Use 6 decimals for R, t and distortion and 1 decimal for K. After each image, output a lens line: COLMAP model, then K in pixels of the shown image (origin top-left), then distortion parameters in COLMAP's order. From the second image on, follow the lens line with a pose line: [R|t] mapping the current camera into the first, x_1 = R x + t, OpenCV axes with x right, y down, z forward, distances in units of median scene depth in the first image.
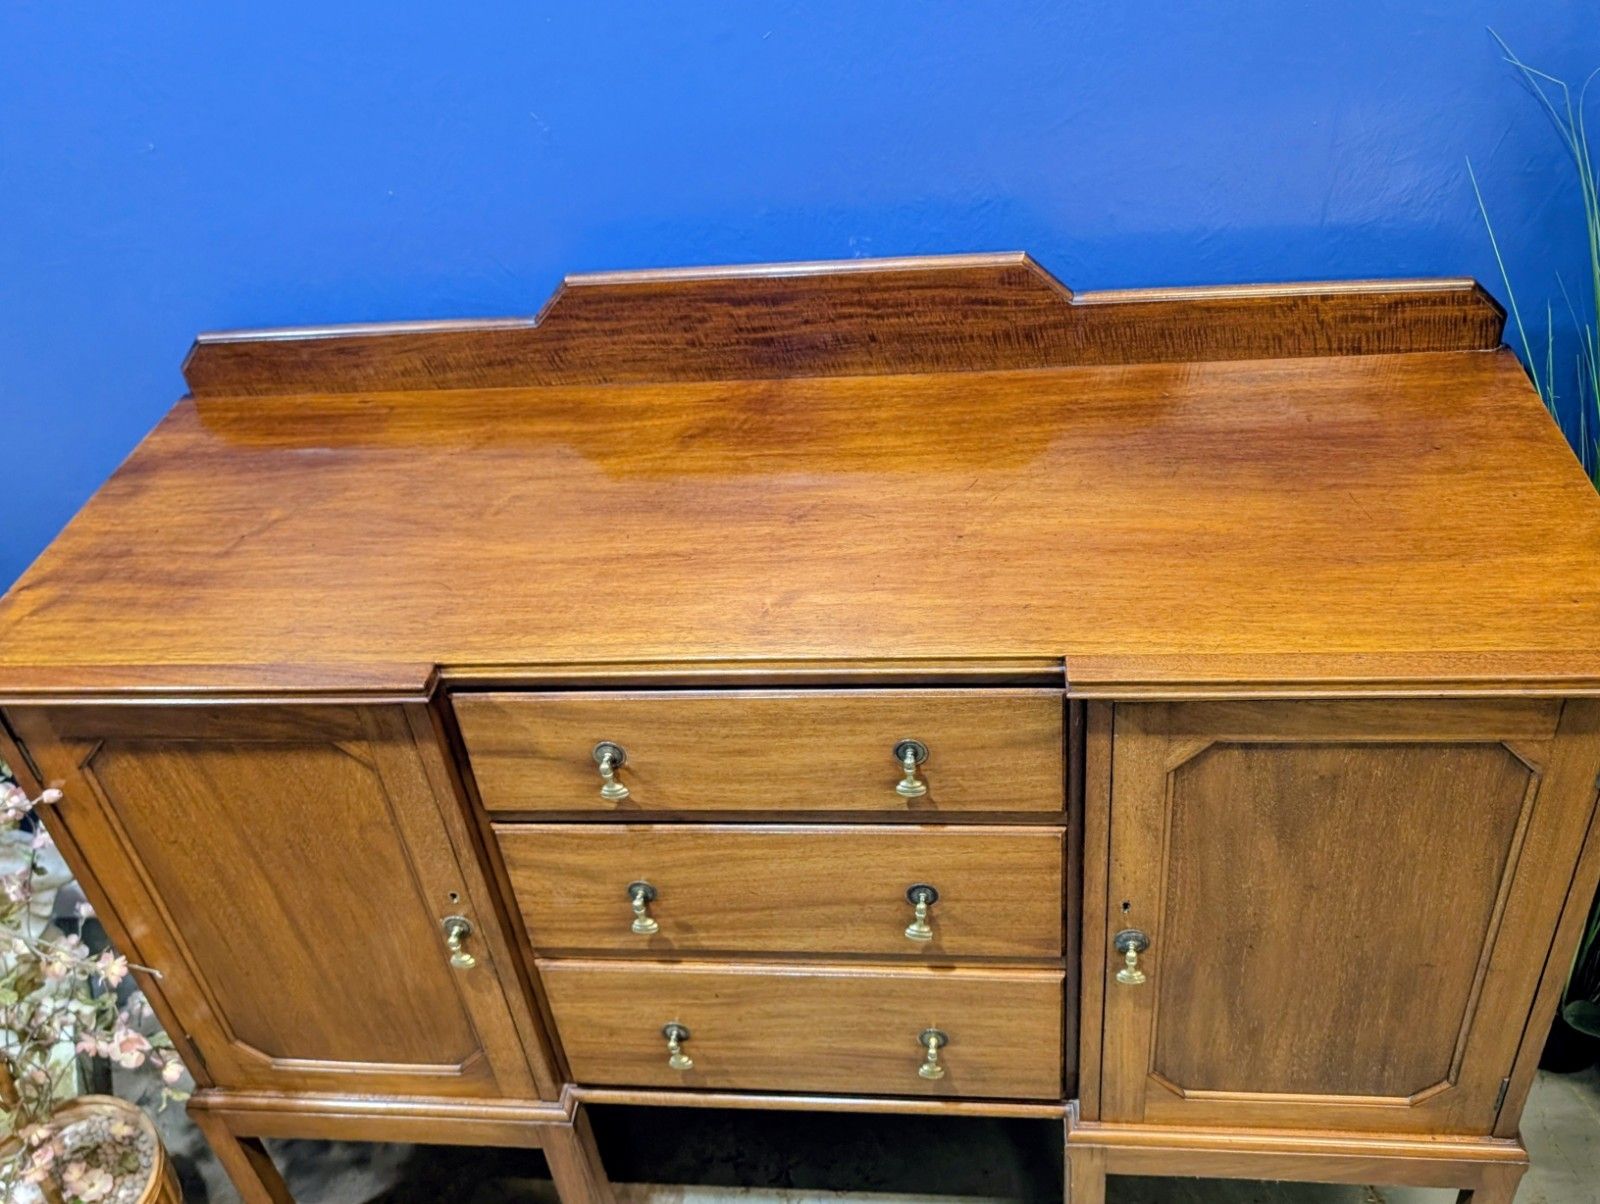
lens RADIAL K [[1448.5, 0, 800.0], [0, 1448.5, 602.0], [0, 0, 1]] dist [0.013214, -0.007872]
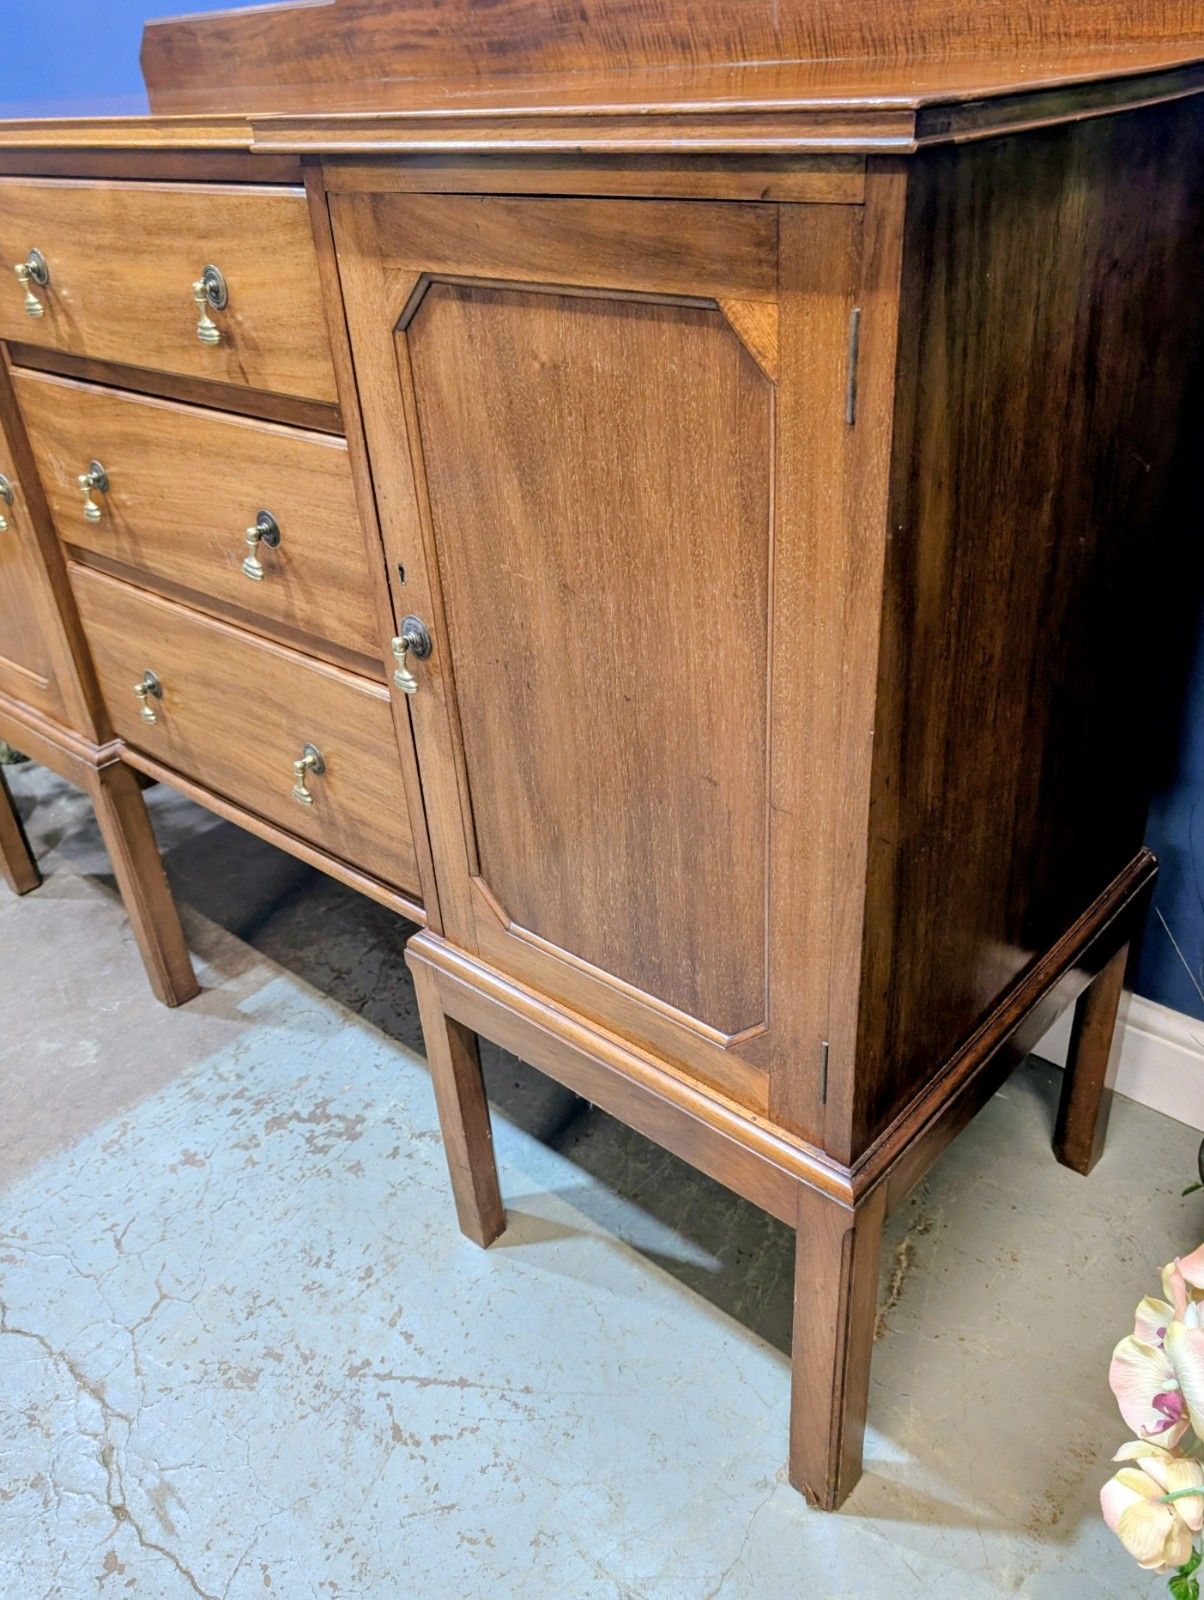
lens RADIAL K [[1274.6, 0, 589.8], [0, 1274.6, 804.8], [0, 0, 1]] dist [0.003709, 0.006127]
pose [[0.806541, 0.347214, -0.478471, 0.634609], [-0.367509, 0.928437, 0.054248, 0.234267], [0.463066, 0.132089, 0.876426, 0.425905]]
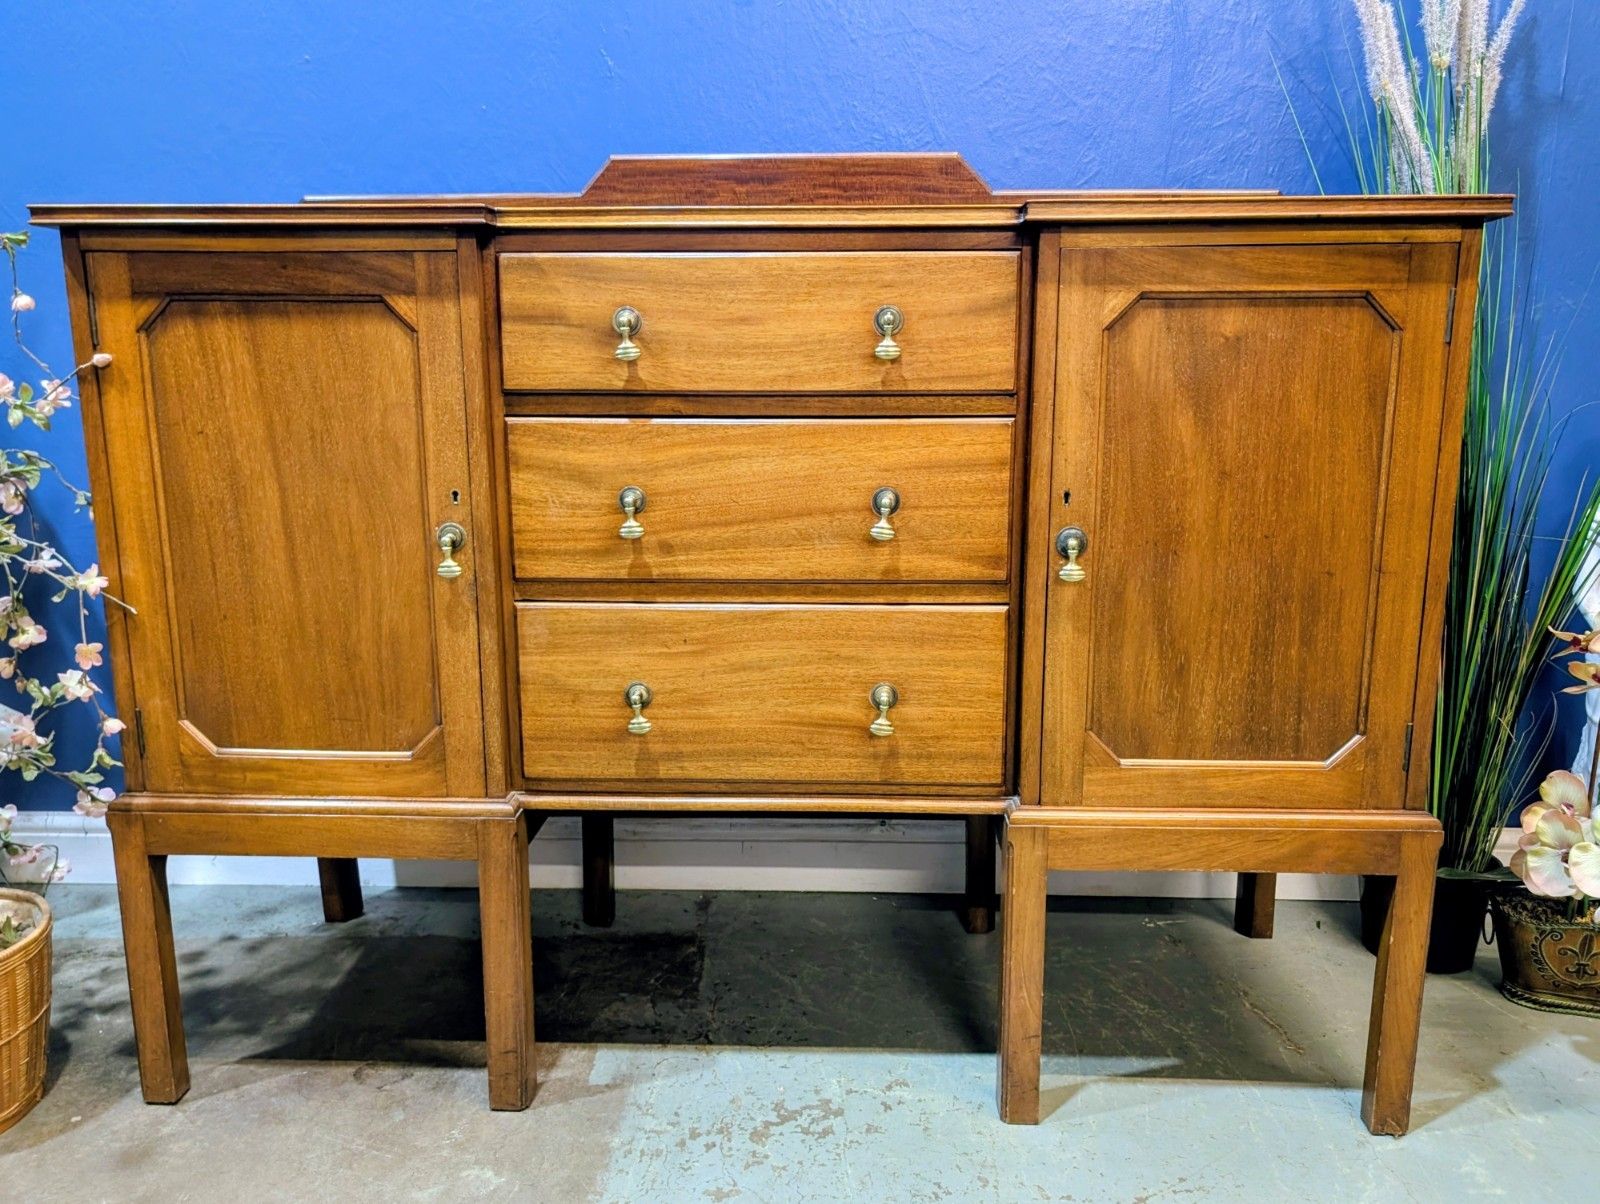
lens RADIAL K [[1183.3, 0, 802.9], [0, 1183.3, 599.4], [0, 0, 1]] dist [0.018842, -0.013152]
pose [[0.992934, 0.084326, 0.083497, -0.048237], [-0.038908, 0.896044, -0.442256, 0.652572], [-0.112111, 0.435883, 0.892994, 0.212786]]
